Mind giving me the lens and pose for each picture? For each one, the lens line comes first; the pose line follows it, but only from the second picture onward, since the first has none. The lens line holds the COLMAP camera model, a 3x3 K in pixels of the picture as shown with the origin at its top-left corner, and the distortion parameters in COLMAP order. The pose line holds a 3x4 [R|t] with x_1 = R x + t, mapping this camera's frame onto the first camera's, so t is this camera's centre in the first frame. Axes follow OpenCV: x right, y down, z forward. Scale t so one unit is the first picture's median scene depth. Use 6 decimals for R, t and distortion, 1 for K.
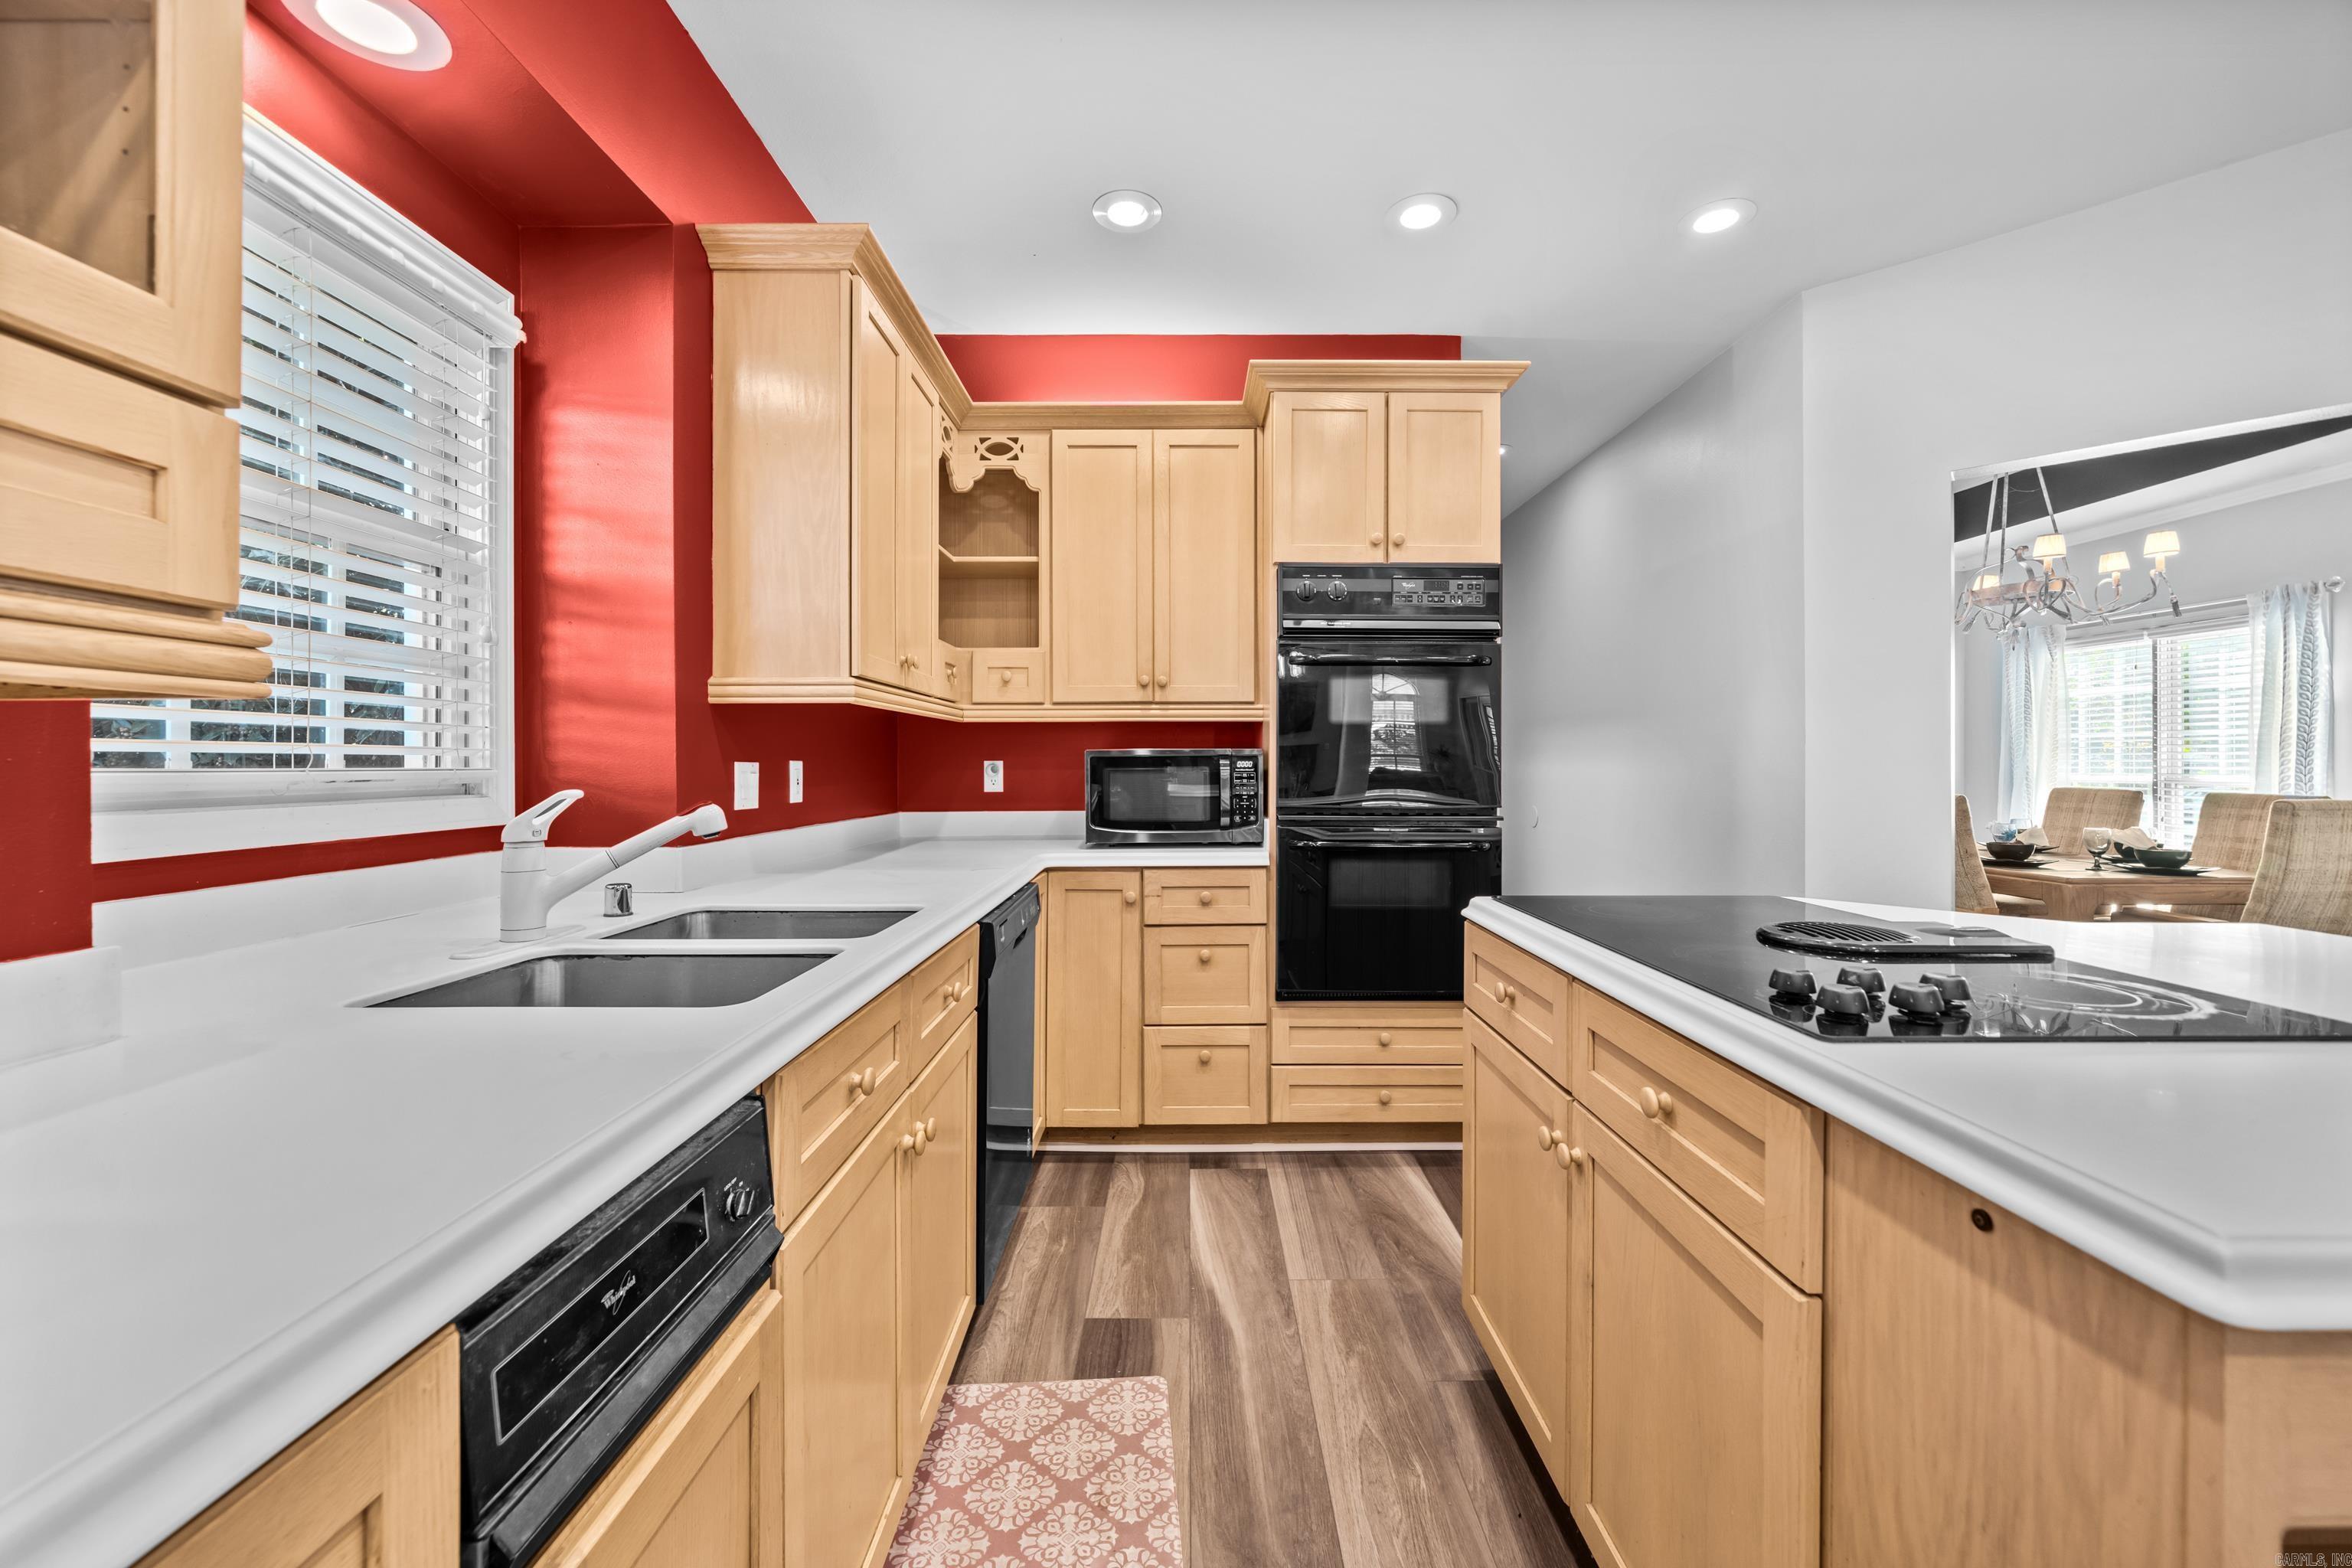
lens RADIAL K [[912.9, 0, 1193.0], [0, 912.9, 766.1], [0, 0, 1]] dist [-0.000703, 0.000011]
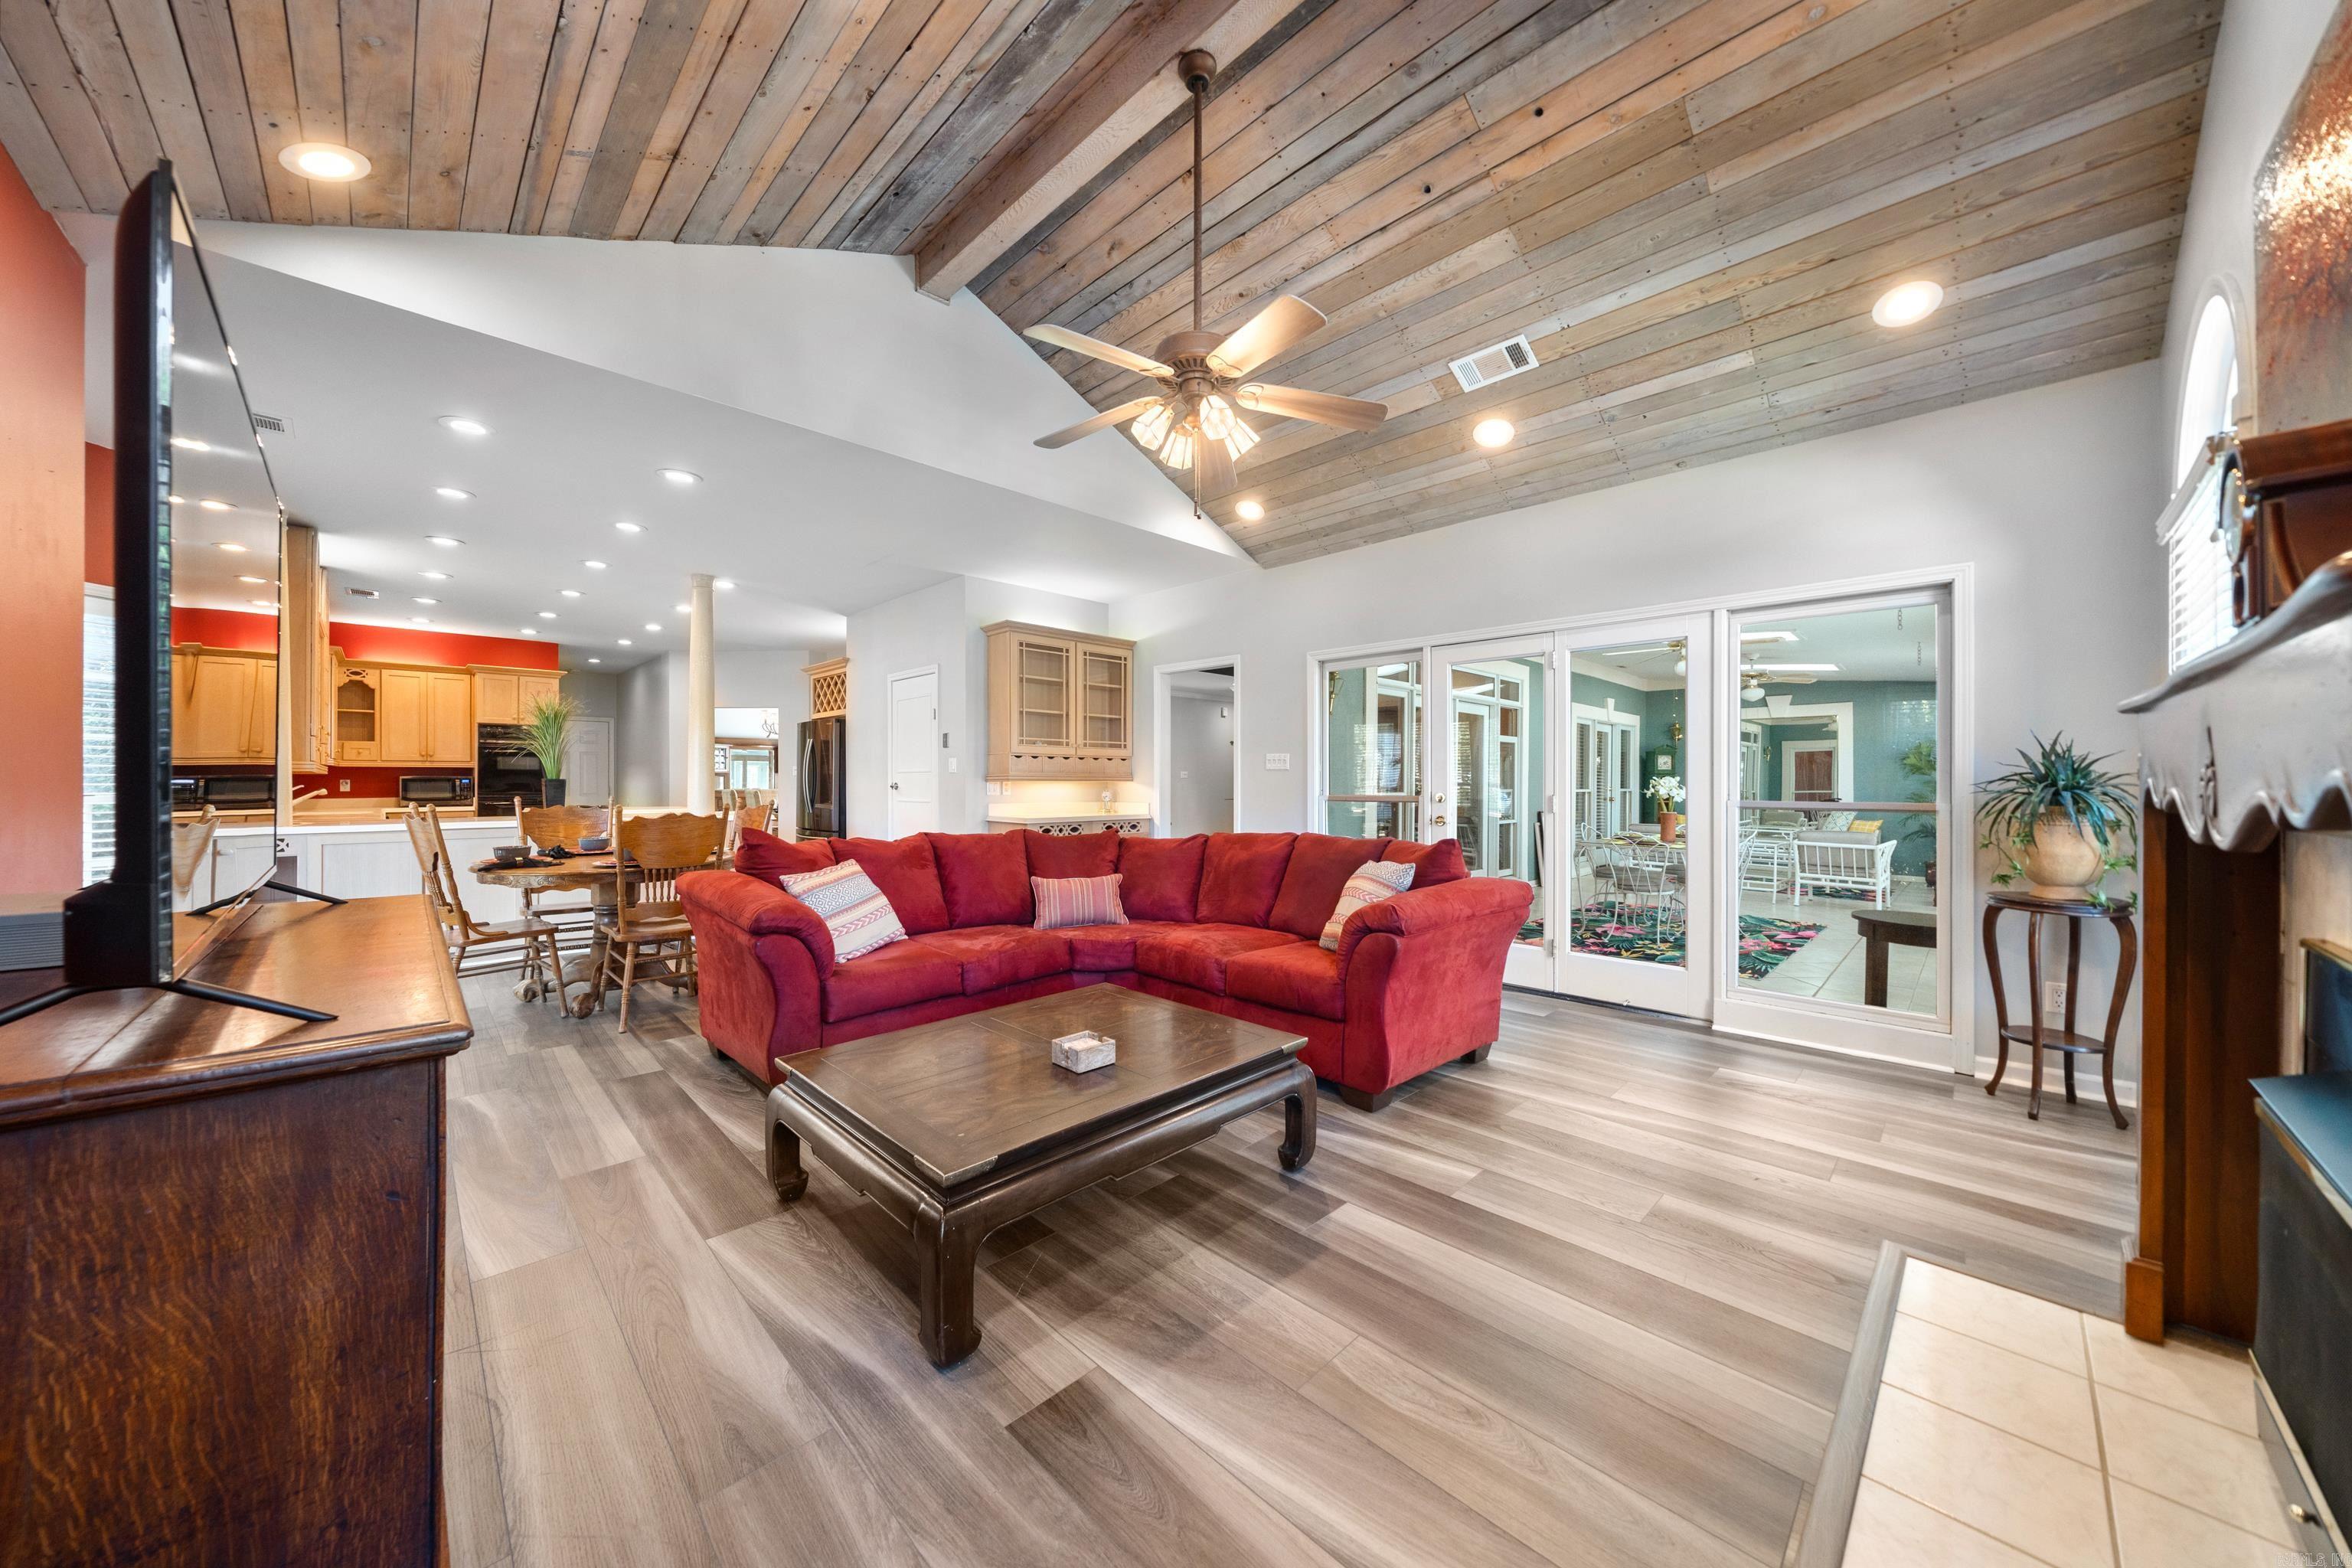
lens RADIAL K [[802.5, 0, 1164.9], [0, 802.5, 784.9], [0, 0, 1]] dist [-0.001426, -0.000075]
pose [[0.730349, -0.004553, 0.683058, -0.087693], [-0.000575, 0.999973, 0.007280, -0.008615], [-0.683073, -0.005710, 0.730327, -3.139678]]
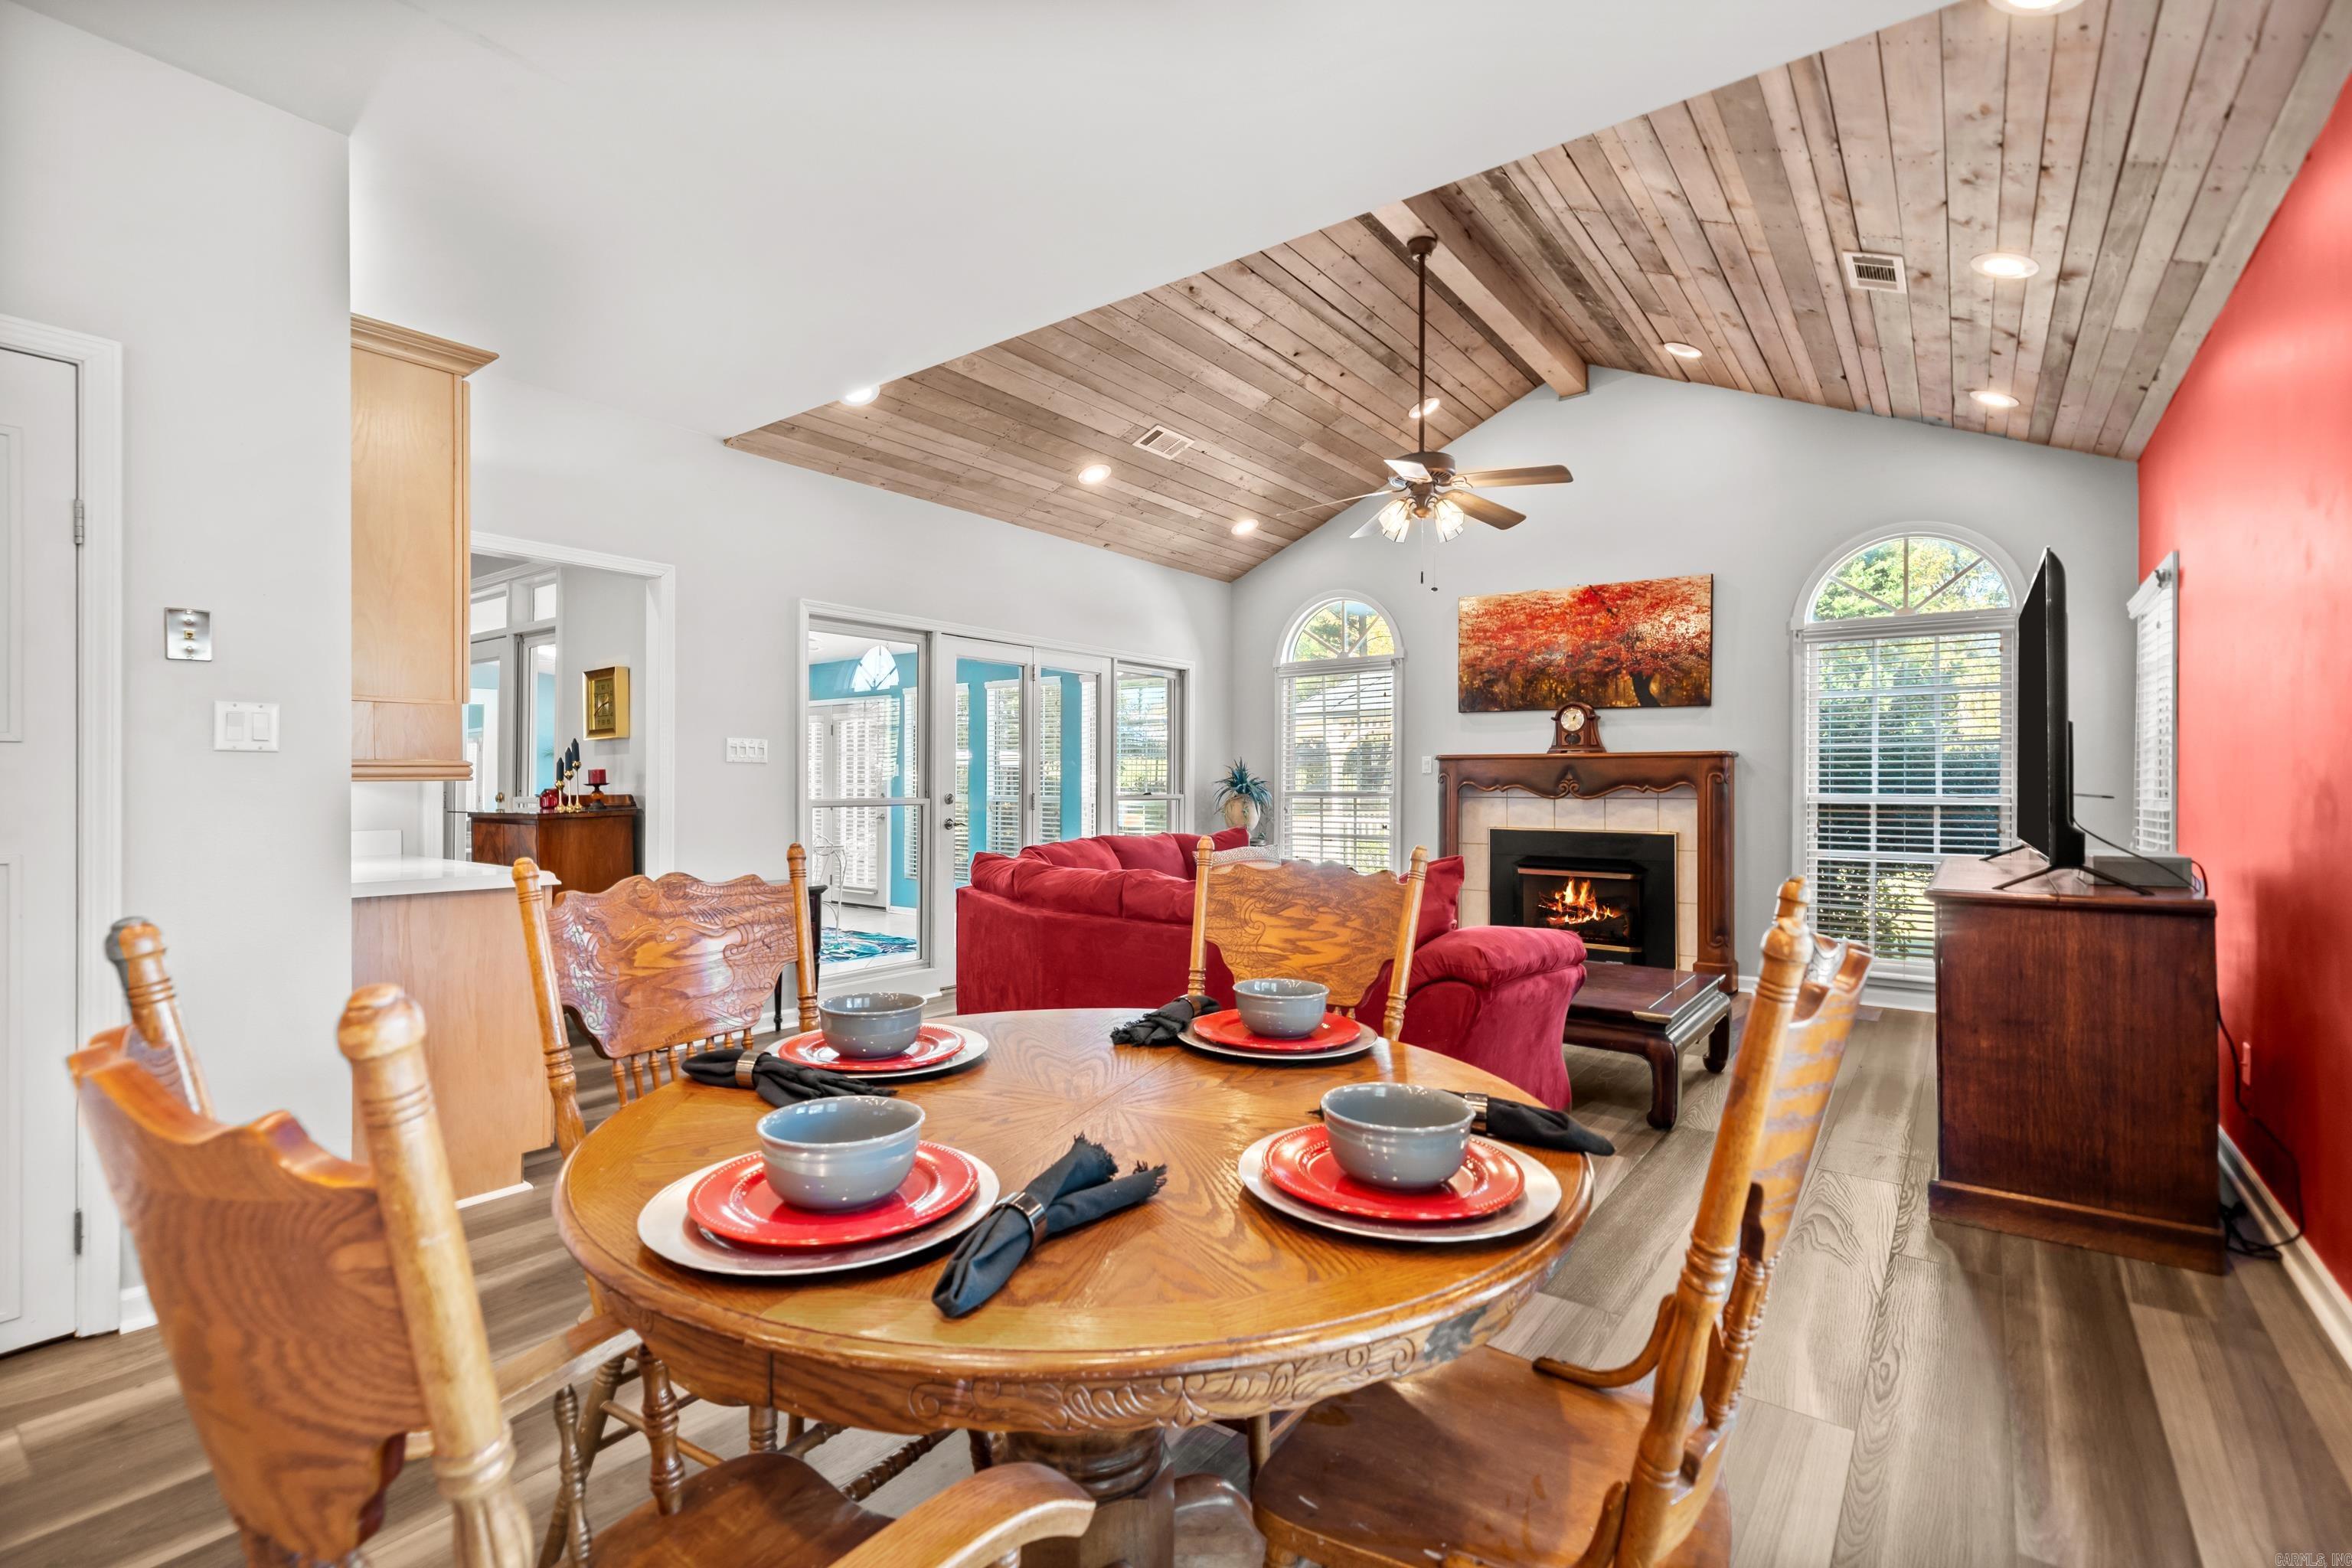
lens RADIAL K [[1068.6, 0, 1176.0], [0, 1068.6, 784.0], [0, 0, 1]] dist [0.005007, 0.000574]
pose [[-0.789314, -0.002607, 0.613984, -0.145129], [-0.002497, 0.999996, 0.001036, -0.000030], [-0.613985, -0.000716, -0.789318, -0.703397]]
